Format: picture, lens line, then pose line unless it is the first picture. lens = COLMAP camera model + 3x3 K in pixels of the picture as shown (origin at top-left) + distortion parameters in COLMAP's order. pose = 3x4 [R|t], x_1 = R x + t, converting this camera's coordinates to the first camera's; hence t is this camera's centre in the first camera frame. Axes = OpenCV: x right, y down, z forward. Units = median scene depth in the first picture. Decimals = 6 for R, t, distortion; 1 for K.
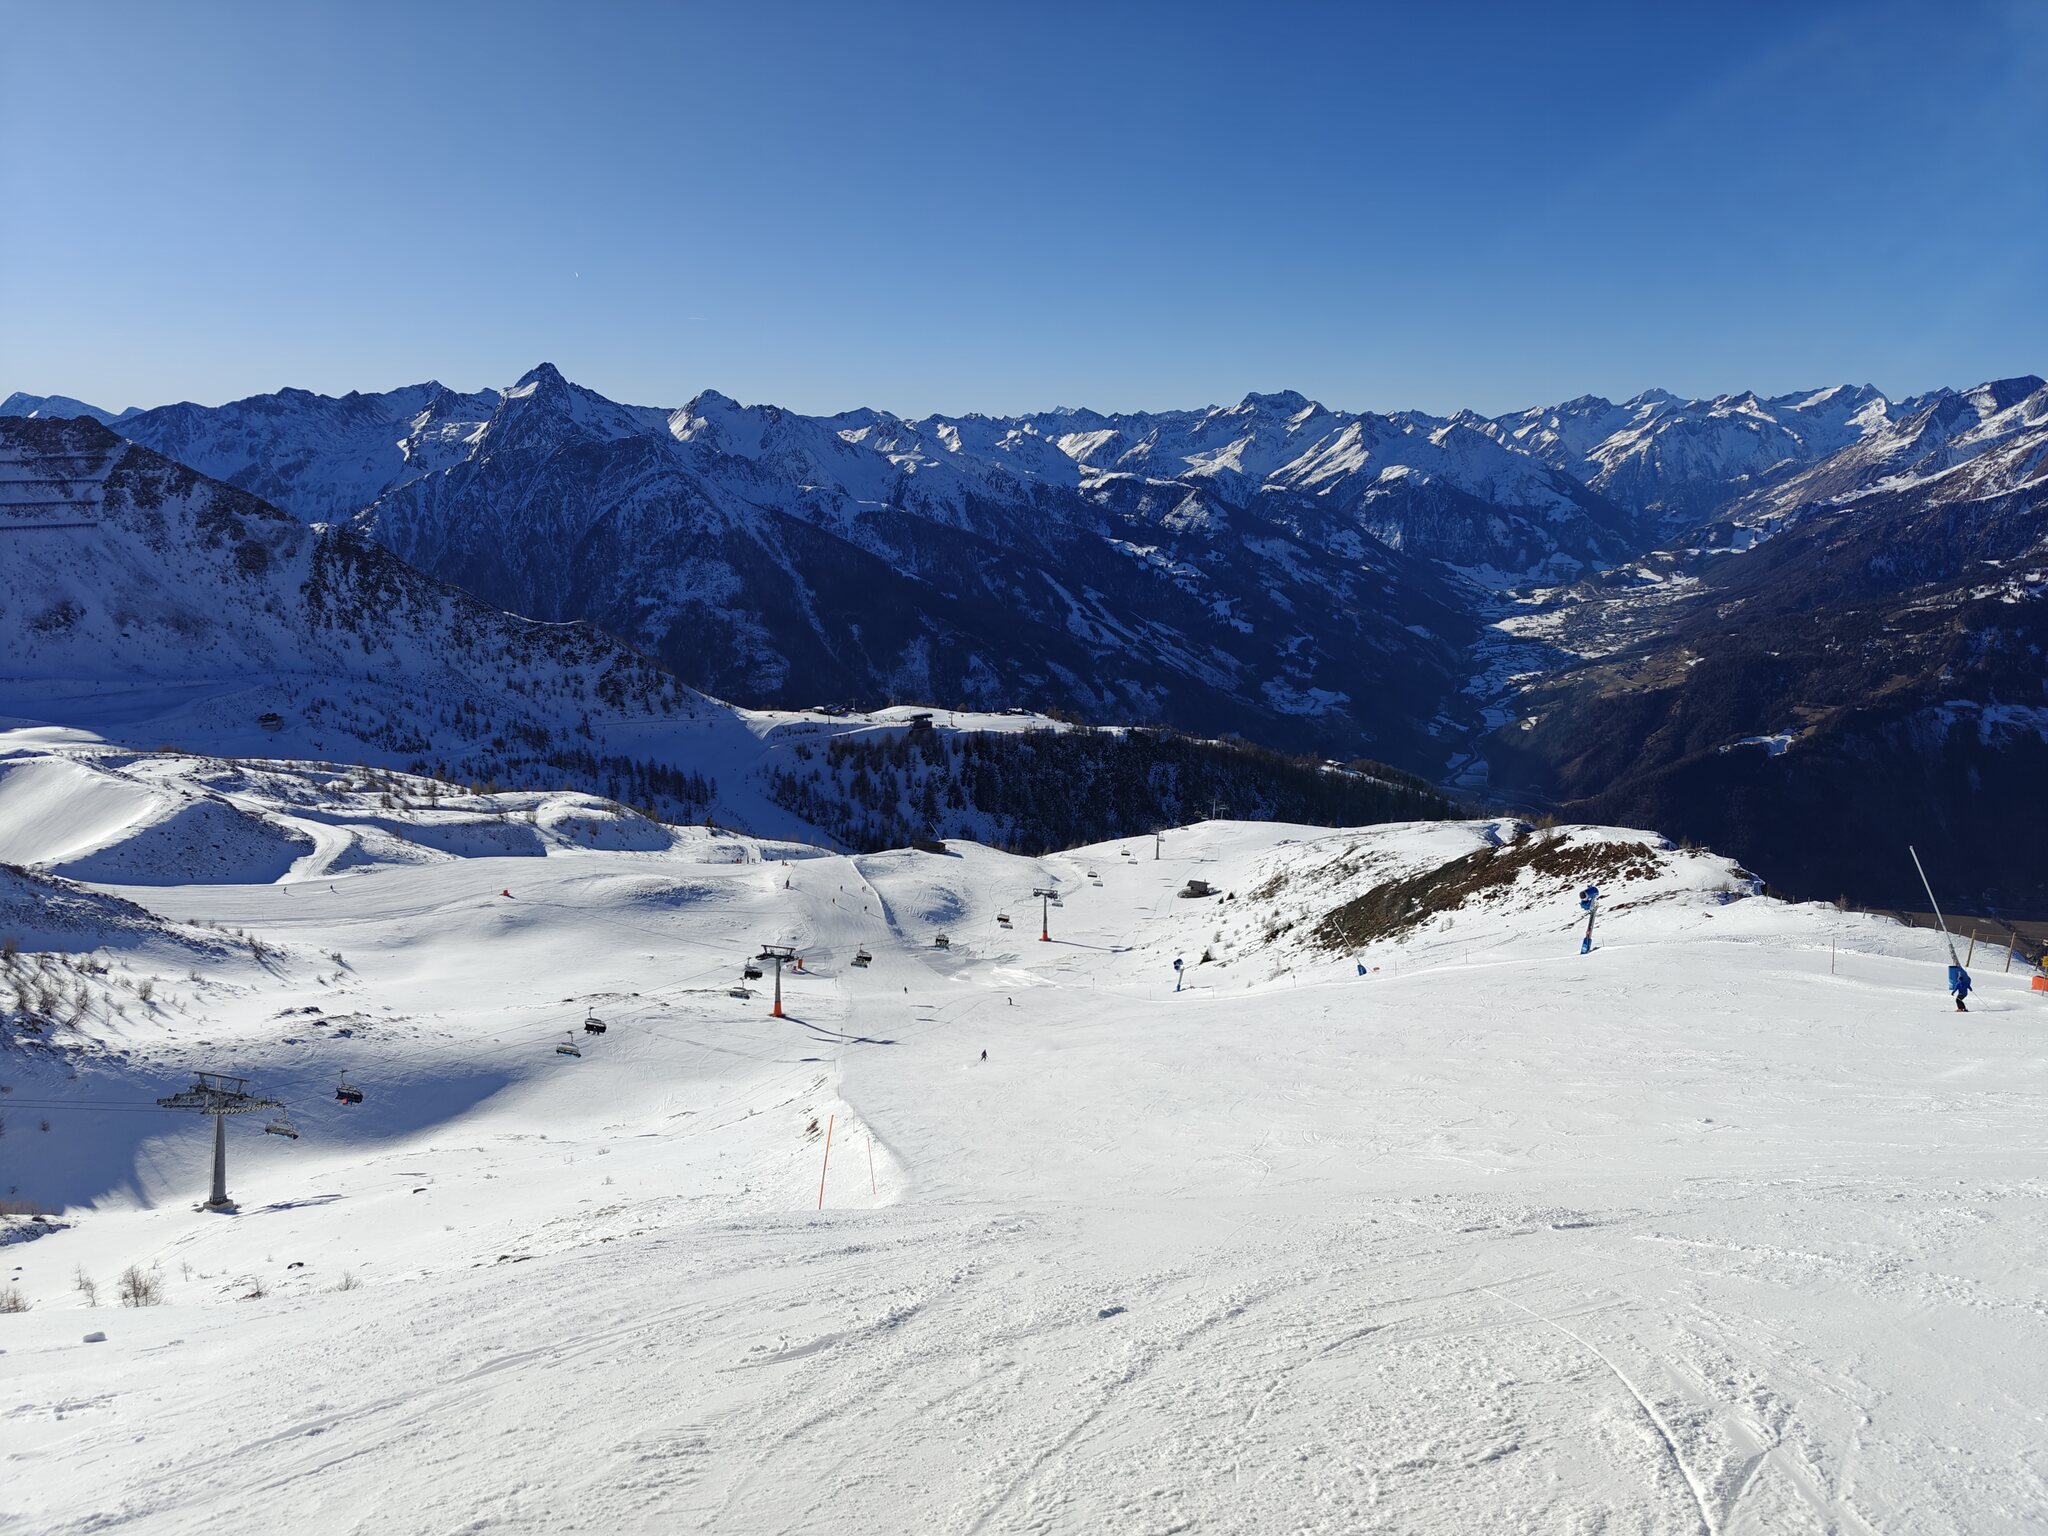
lens RADIAL K [[1400.6, 0, 1042.0], [0, 1400.6, 800.9], [0, 0, 1]] dist [-0.000011, 0.007017]
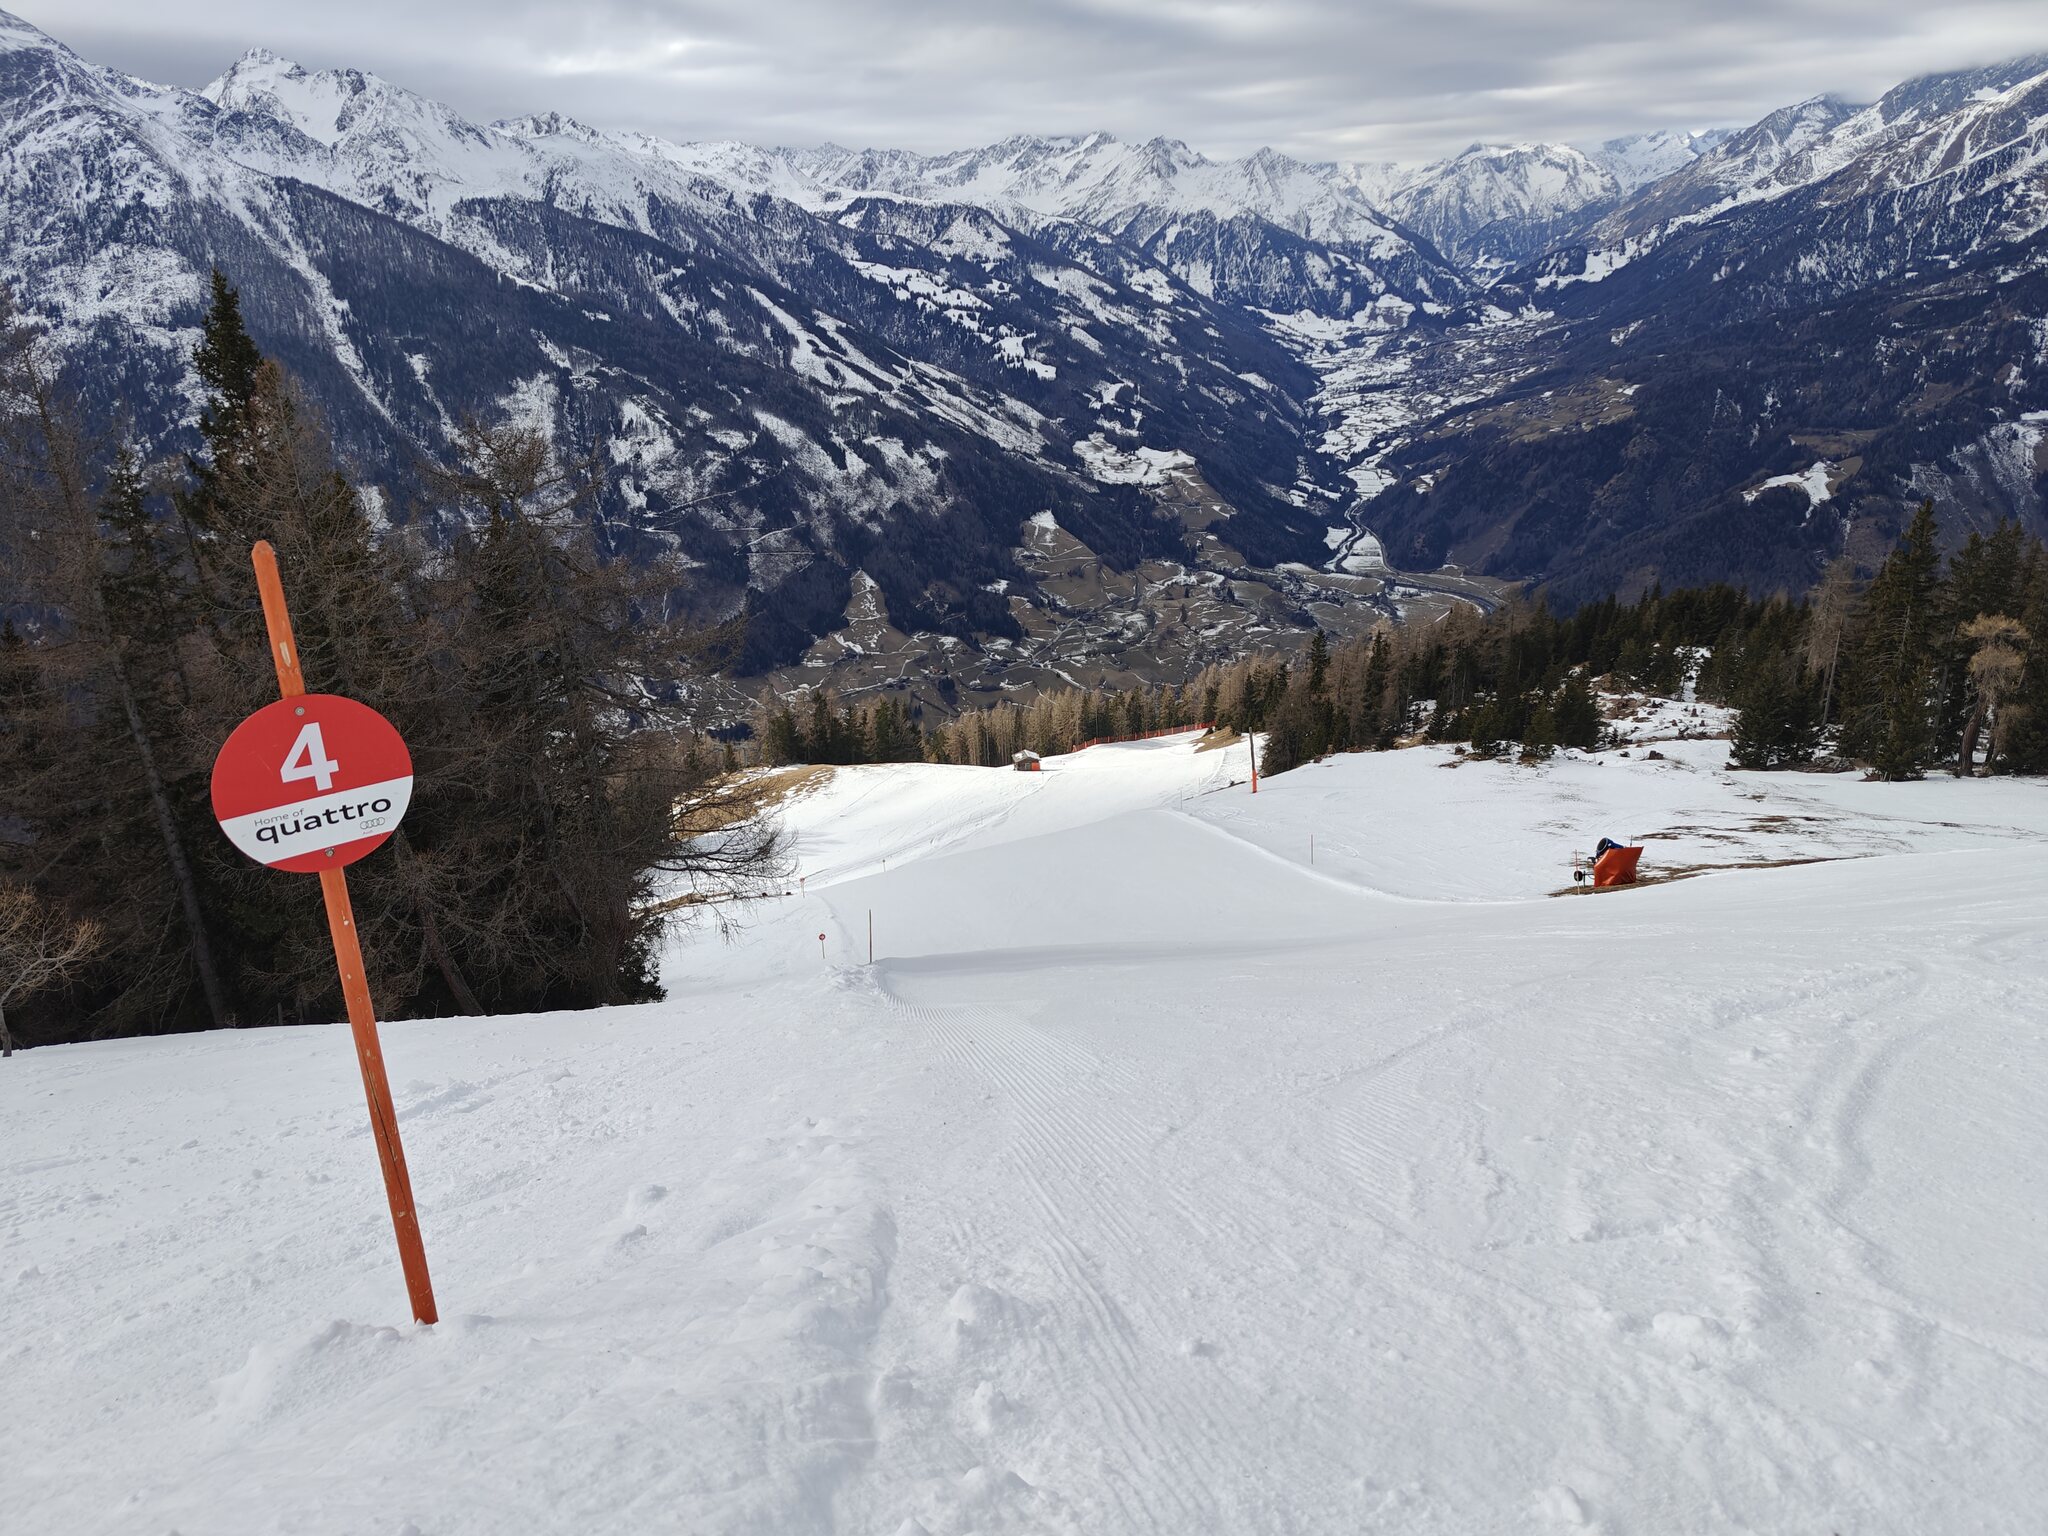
lens RADIAL K [[1396.0, 0, 1025.8], [0, 1396.0, 781.4], [0, 0, 1]] dist [0.052132, -0.046610]
pose [[0.989190, -0.073273, 0.127022, 0.027110], [0.056768, 0.990017, 0.129010, -0.005840], [-0.135207, -0.120404, 0.983474, 0.269492]]
